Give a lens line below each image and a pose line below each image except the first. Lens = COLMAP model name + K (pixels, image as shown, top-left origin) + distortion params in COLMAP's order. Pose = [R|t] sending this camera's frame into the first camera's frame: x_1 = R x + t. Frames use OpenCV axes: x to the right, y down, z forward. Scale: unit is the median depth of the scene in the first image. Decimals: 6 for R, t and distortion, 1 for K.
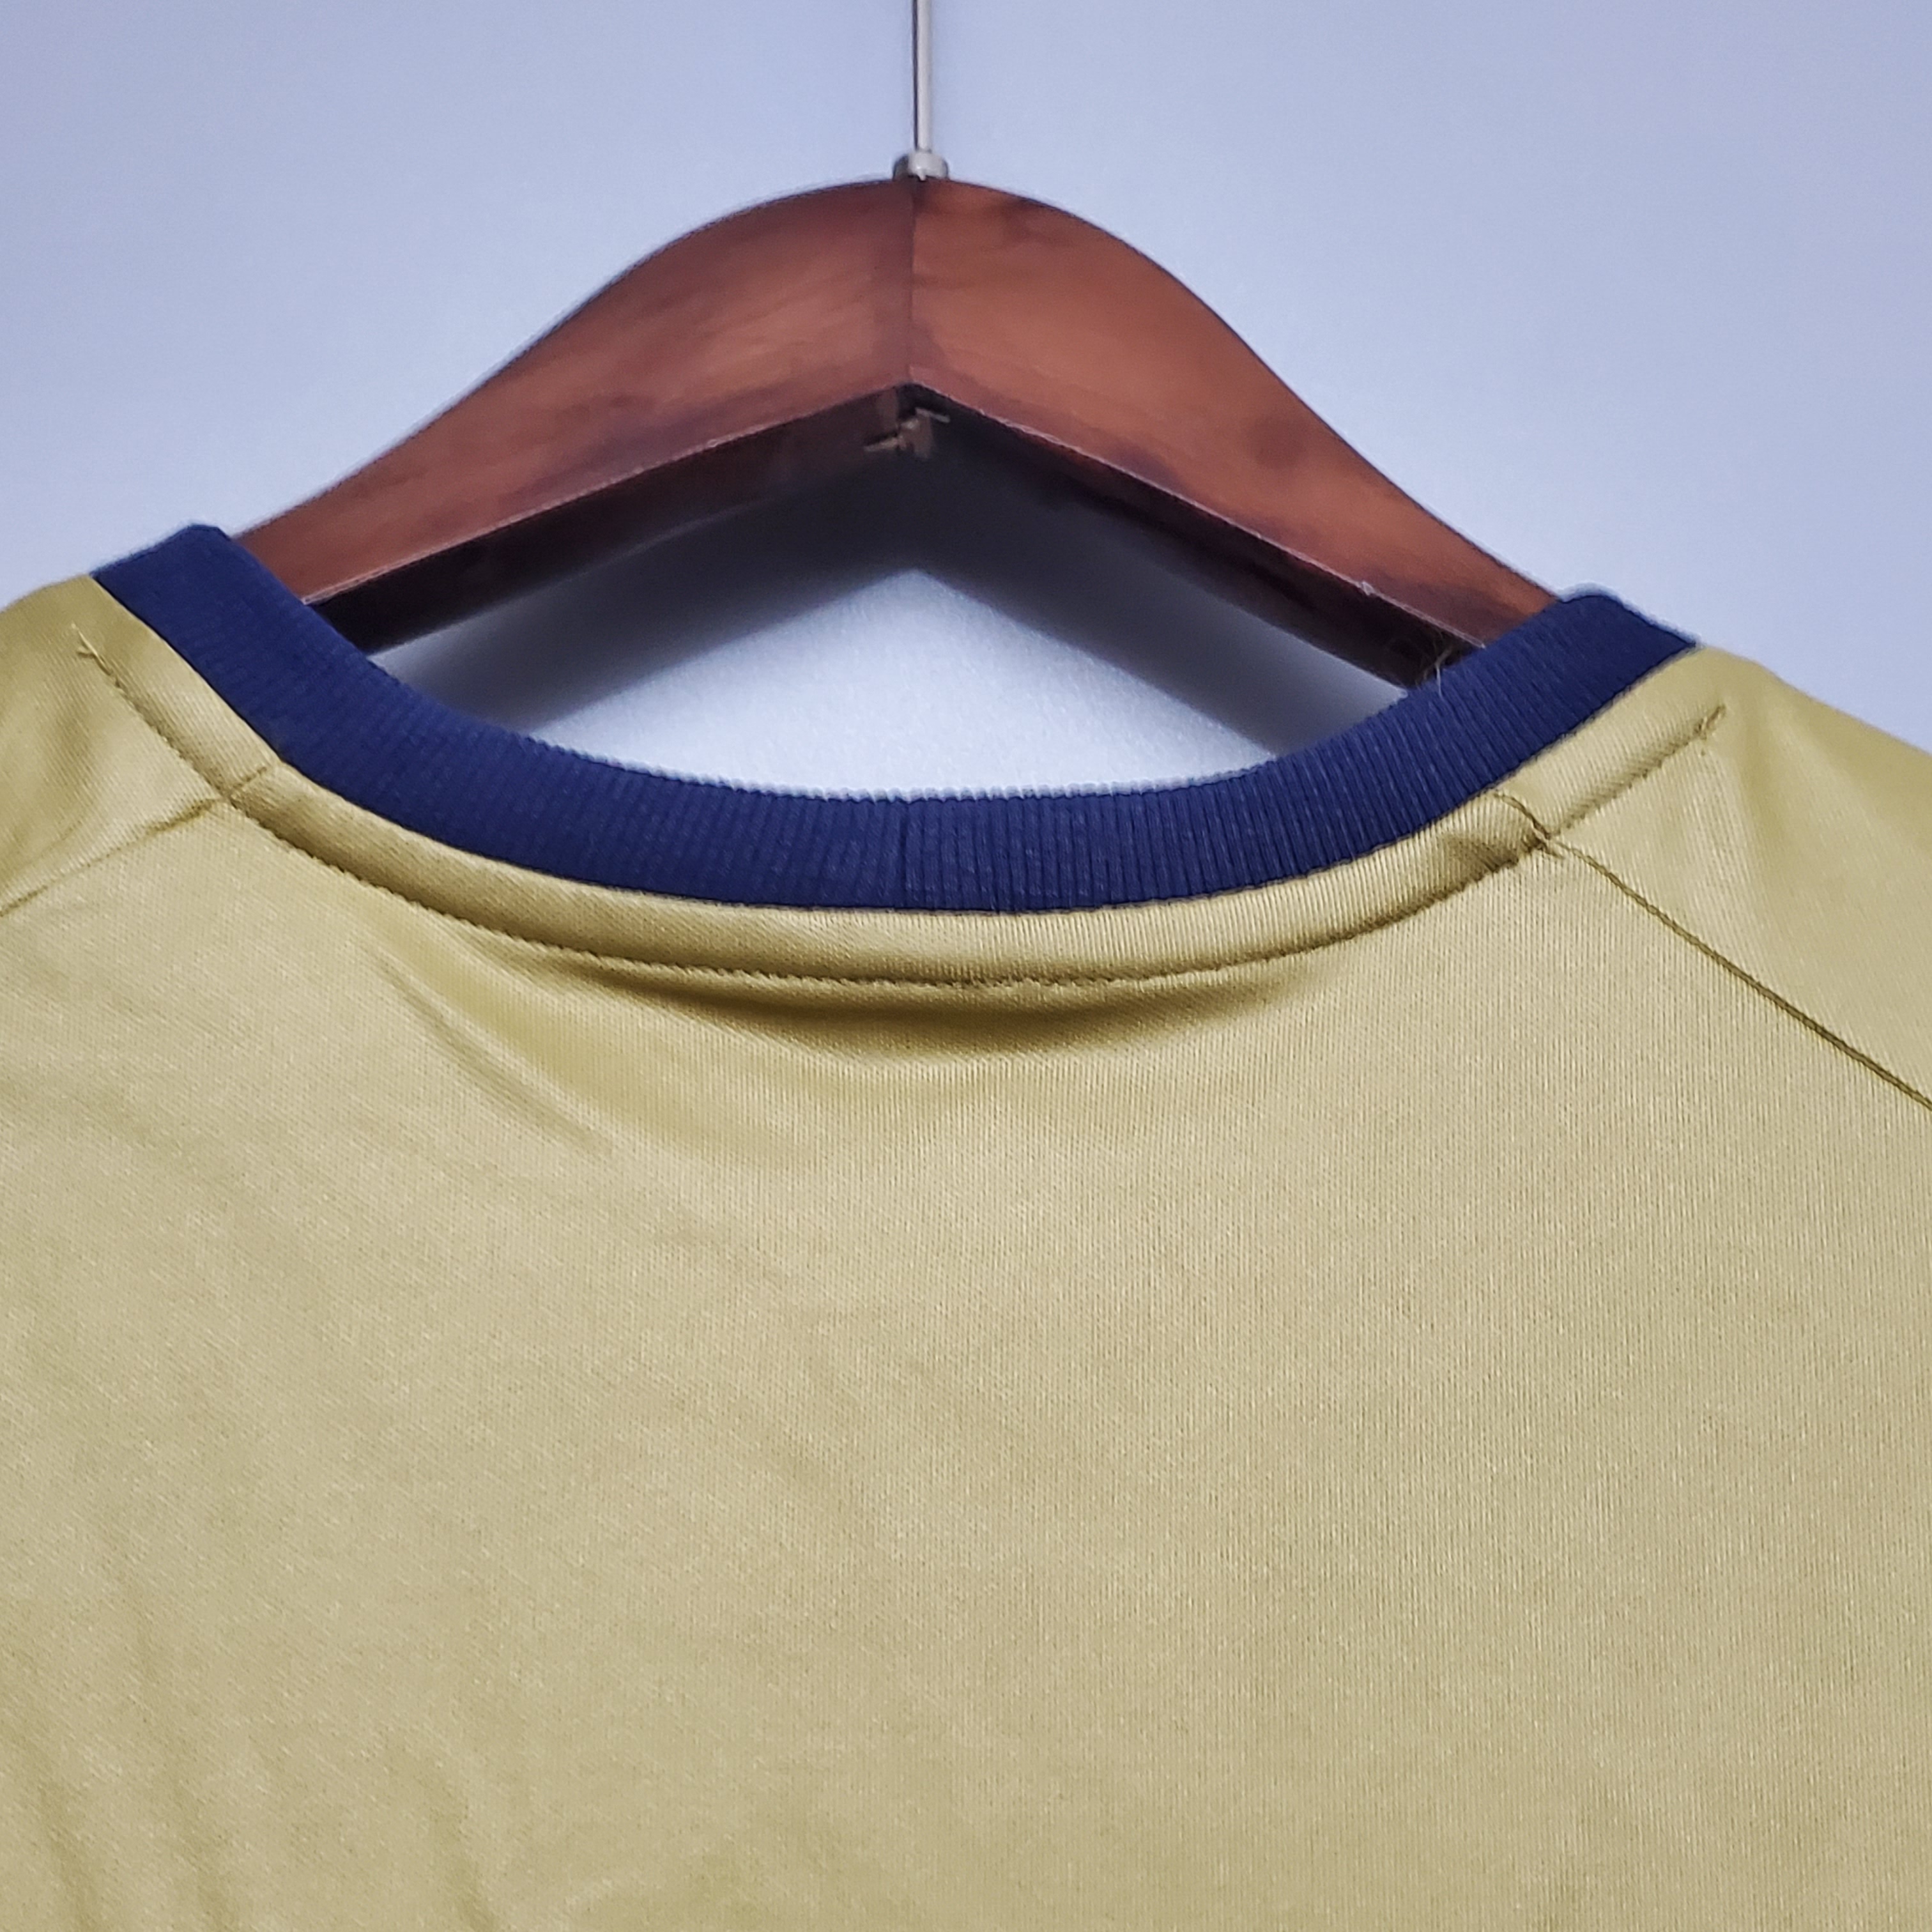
lens RADIAL K [[3095.3, 0, 966.4], [0, 3095.3, 964.4], [0, 0, 1]] dist [0.187200, 0.000000]
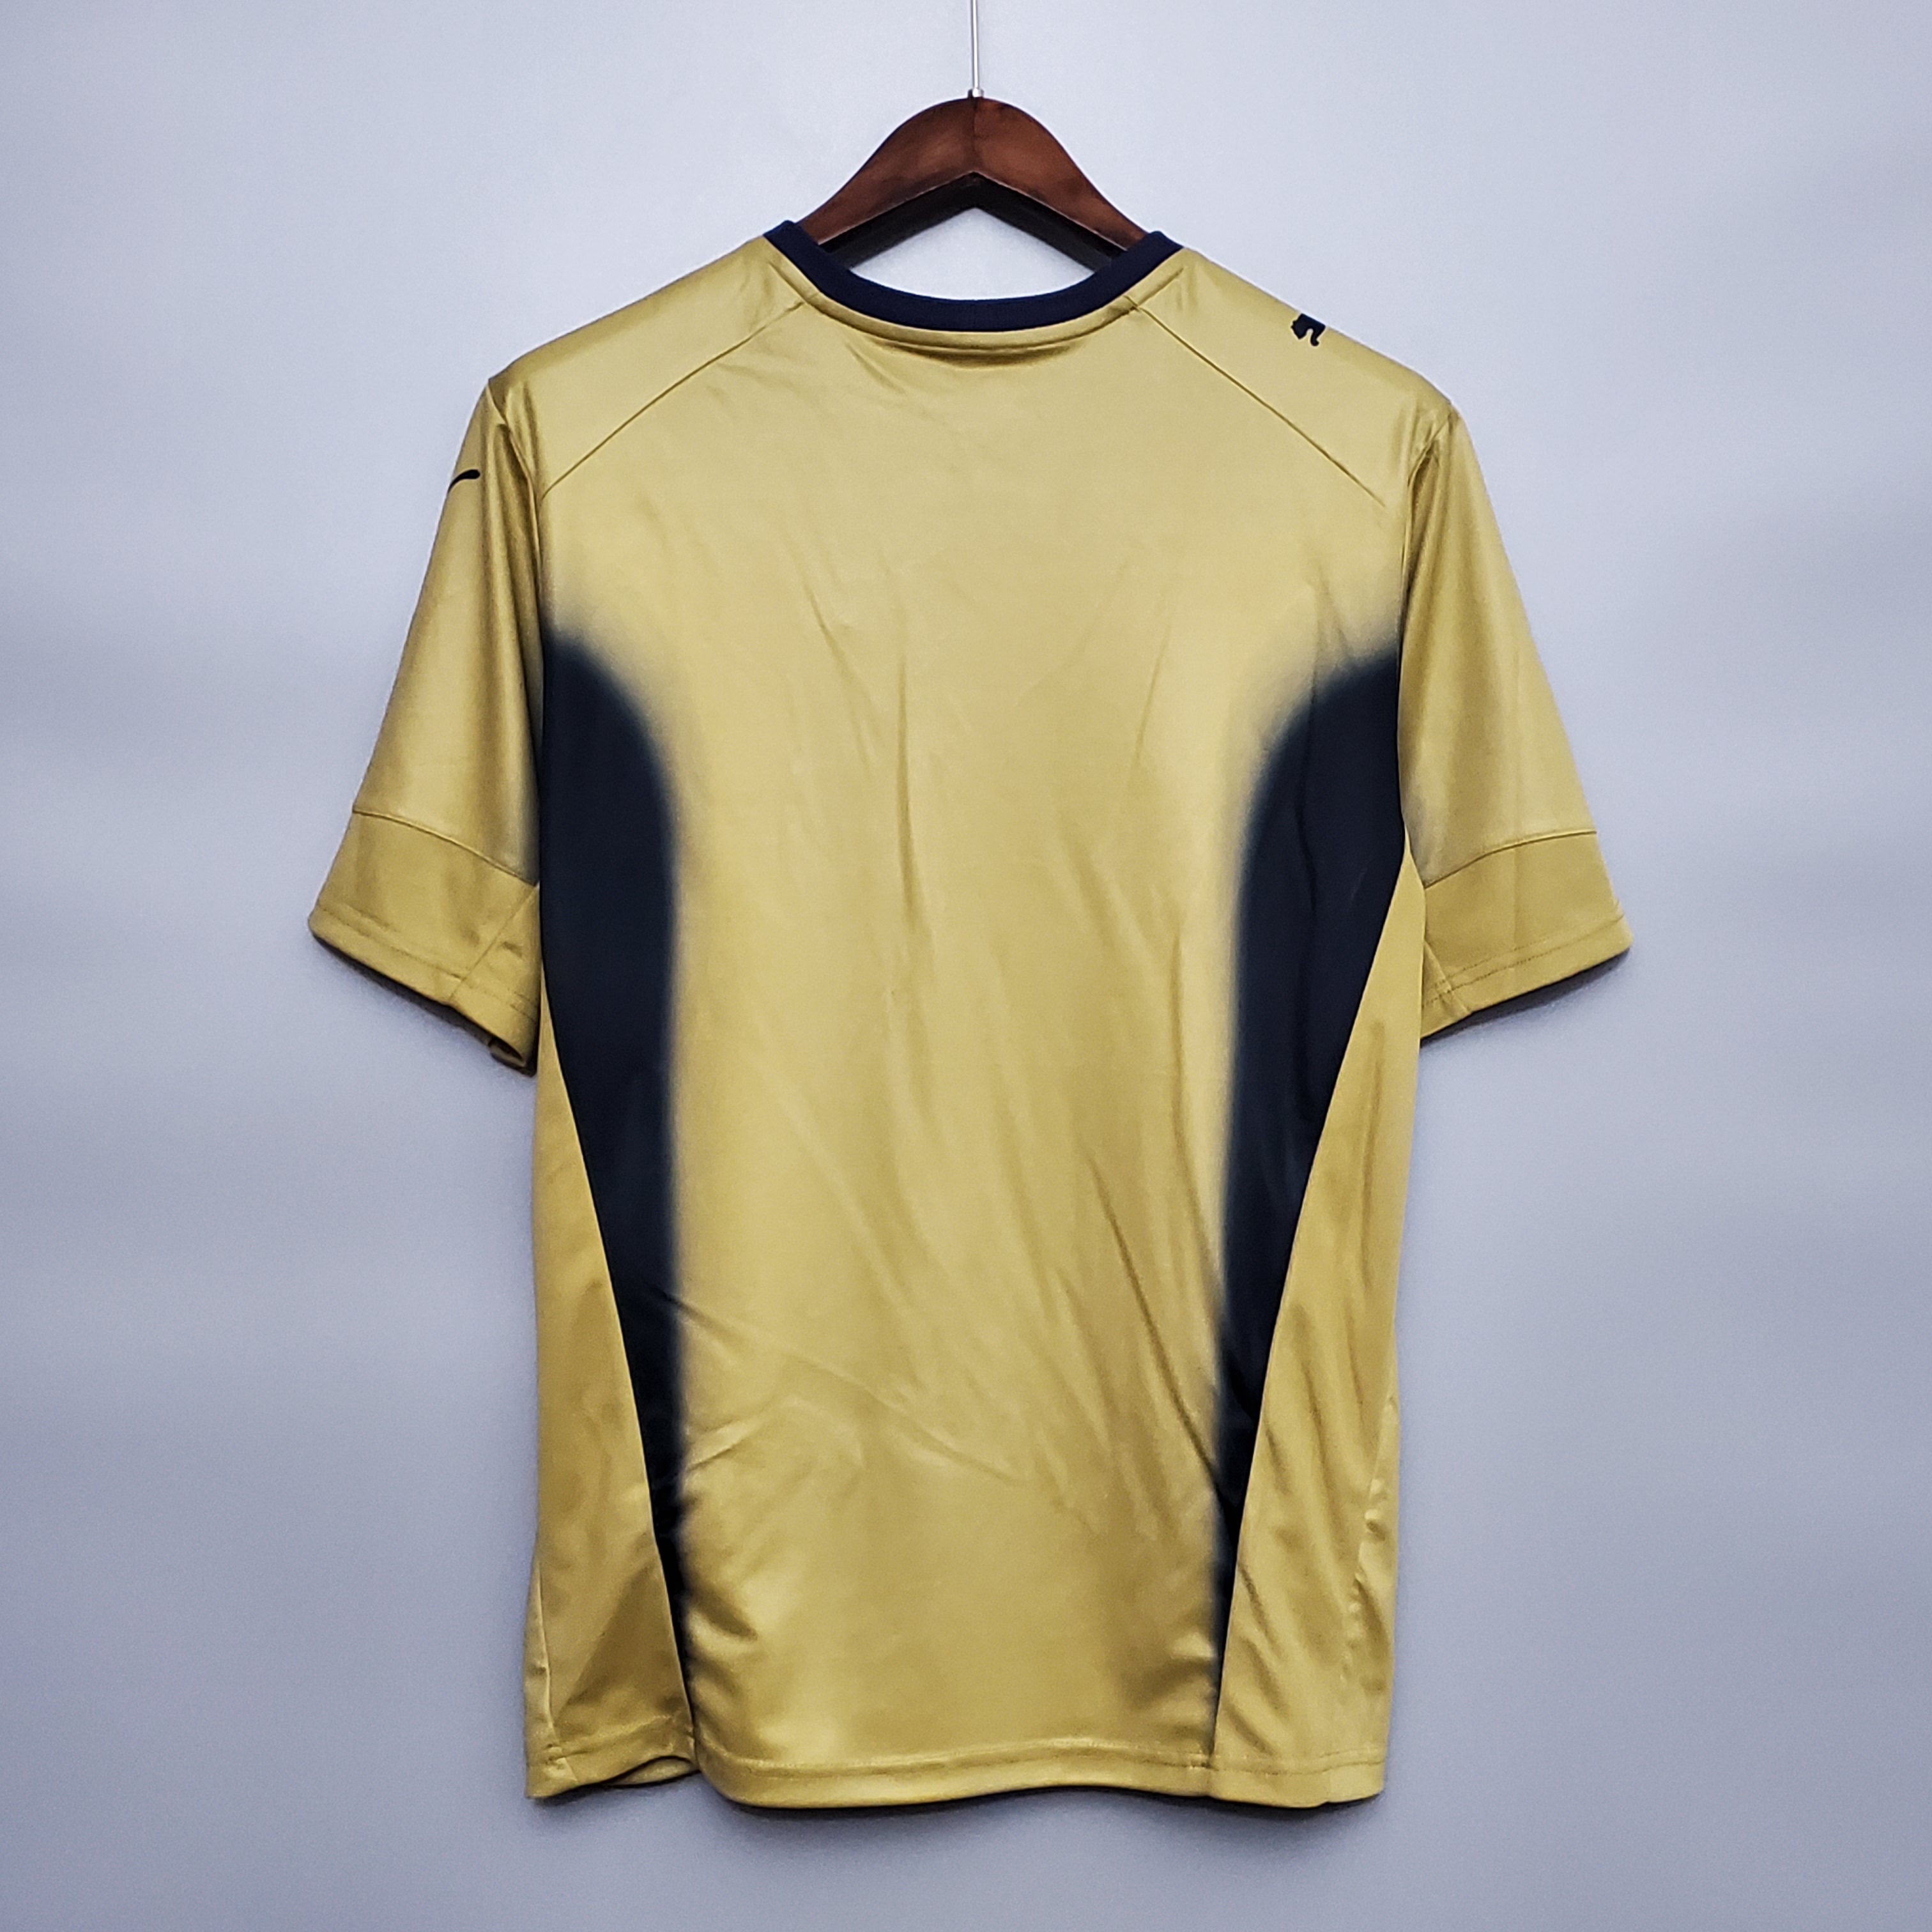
lens RADIAL K [[3095.3, 0, 1000.7], [0, 3095.3, 1153.0], [0, 0, 1]] dist [0.187200, 0.000000]
pose [[0.999856, -0.013639, -0.010125, 0.038447], [0.016003, 0.956218, 0.292219, -0.181121], [0.005696, -0.292339, 0.956298, -3.164685]]
